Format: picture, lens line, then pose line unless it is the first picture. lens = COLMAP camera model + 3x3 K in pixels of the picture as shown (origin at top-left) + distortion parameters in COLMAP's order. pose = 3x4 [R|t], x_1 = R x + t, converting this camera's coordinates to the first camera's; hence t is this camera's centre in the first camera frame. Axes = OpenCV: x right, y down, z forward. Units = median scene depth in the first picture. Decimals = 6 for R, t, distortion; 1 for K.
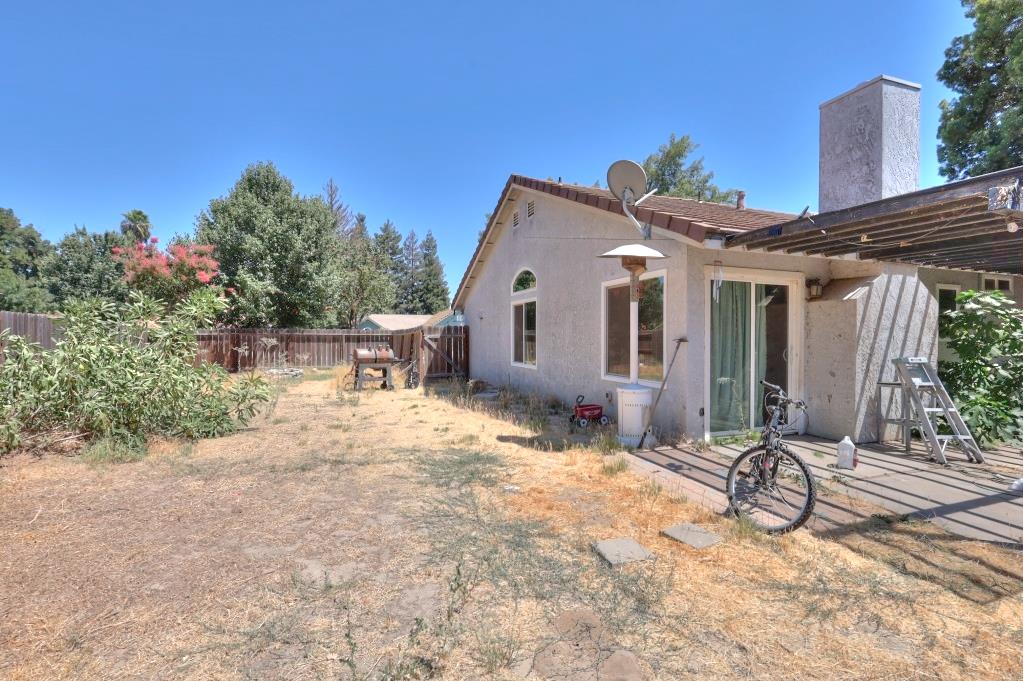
lens RADIAL K [[461.8, 0, 514.1], [0, 461.8, 343.1], [0, 0, 1]] dist [0.000812, -0.000734]
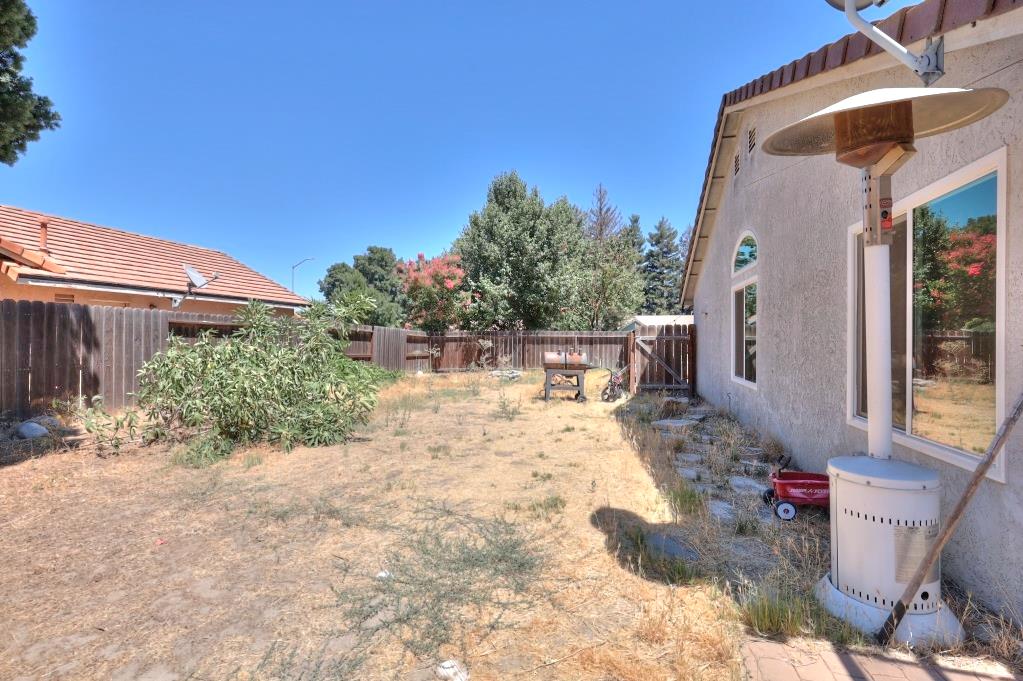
lens RADIAL K [[461.8, 0, 512.4], [0, 461.8, 344.5], [0, 0, 1]] dist [0.000812, -0.000734]
pose [[0.823538, 0.007482, -0.567211, 0.186885], [-0.008438, 0.999964, 0.000940, -0.004242], [0.567198, 0.004011, 0.823572, 0.419943]]
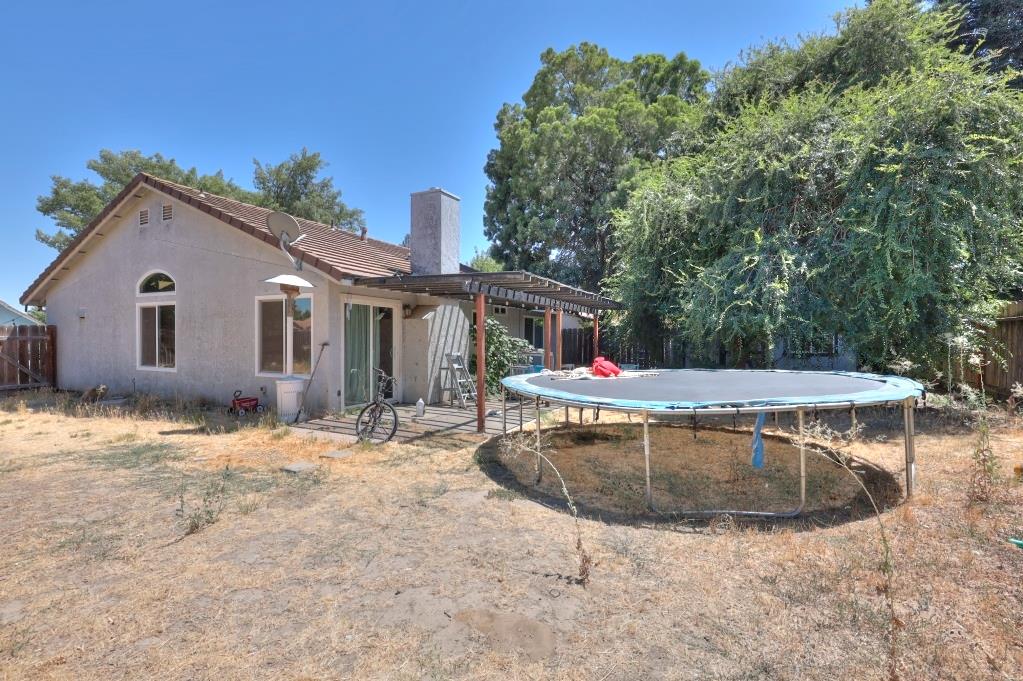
lens RADIAL K [[461.8, 0, 510.6], [0, 461.8, 340.0], [0, 0, 1]] dist [0.000812, -0.000734]
pose [[0.724718, -0.003396, 0.689037, -0.169967], [0.006064, 0.999981, -0.001449, -0.011579], [-0.689019, 0.005229, 0.724725, -0.357313]]
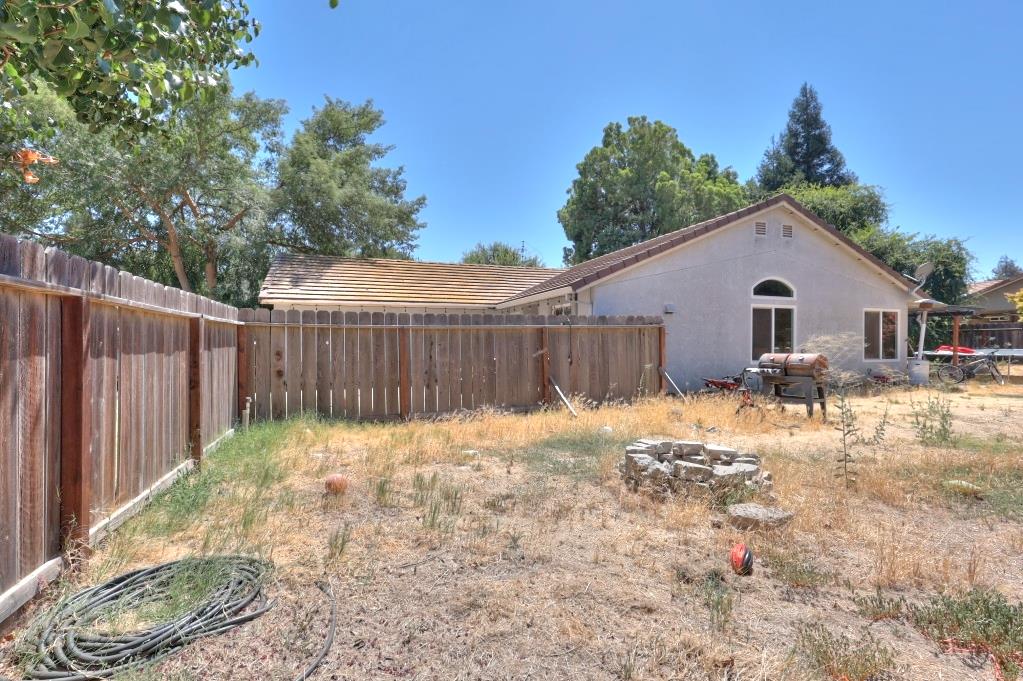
lens RADIAL K [[461.8, 0, 512.4], [0, 461.8, 338.8], [0, 0, 1]] dist [0.000812, -0.000734]
pose [[0.027721, -0.004384, 0.999606, -1.747461], [0.003945, 0.999983, 0.004276, -0.027082], [-0.999608, 0.003825, 0.027738, 2.467390]]
